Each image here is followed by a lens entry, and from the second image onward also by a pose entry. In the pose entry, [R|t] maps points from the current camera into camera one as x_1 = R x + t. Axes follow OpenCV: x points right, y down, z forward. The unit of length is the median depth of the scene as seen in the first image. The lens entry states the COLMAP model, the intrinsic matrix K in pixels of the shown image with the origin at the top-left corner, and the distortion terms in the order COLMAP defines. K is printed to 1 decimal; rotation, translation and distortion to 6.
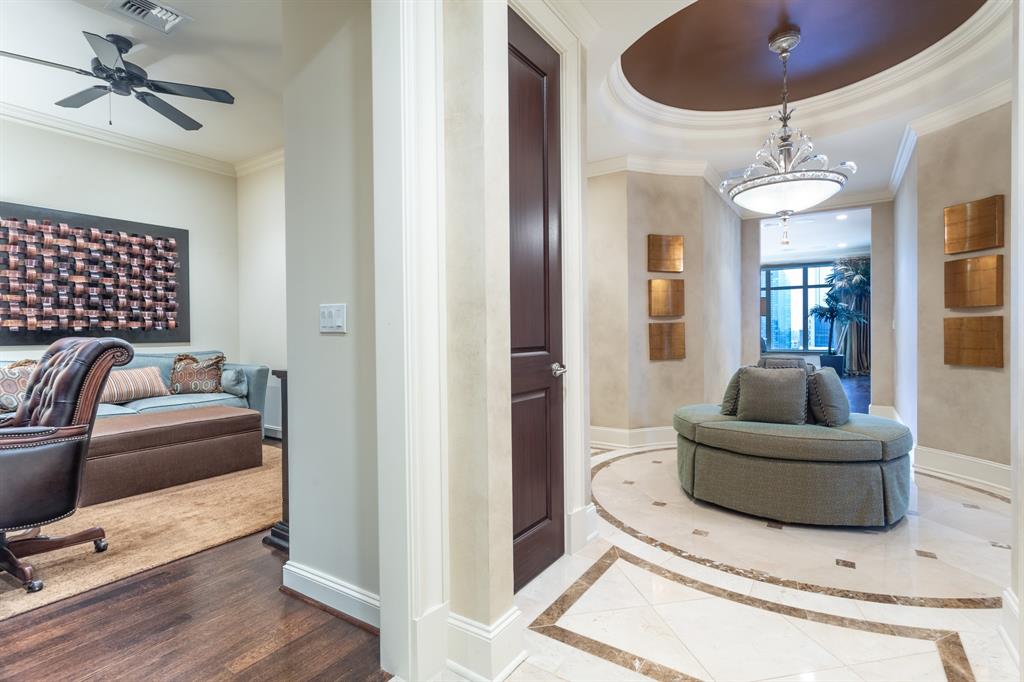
lens RADIAL K [[490.2, 0, 517.7], [0, 490.2, 336.3], [0, 0, 1]] dist [0.005148, 0.001553]
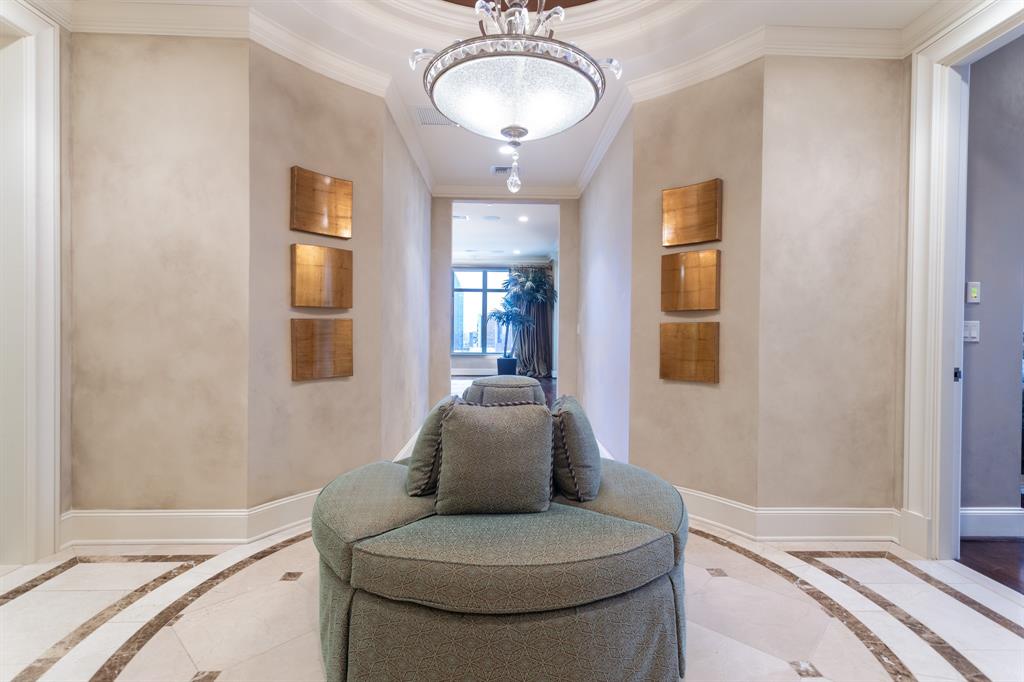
lens RADIAL K [[490.2, 0, 517.7], [0, 490.2, 336.3], [0, 0, 1]] dist [0.005148, 0.001553]
pose [[0.813997, 0.012744, 0.580729, 0.148518], [-0.012297, 0.999913, -0.004706, -0.006212], [-0.580739, -0.003311, 0.814083, 0.365984]]
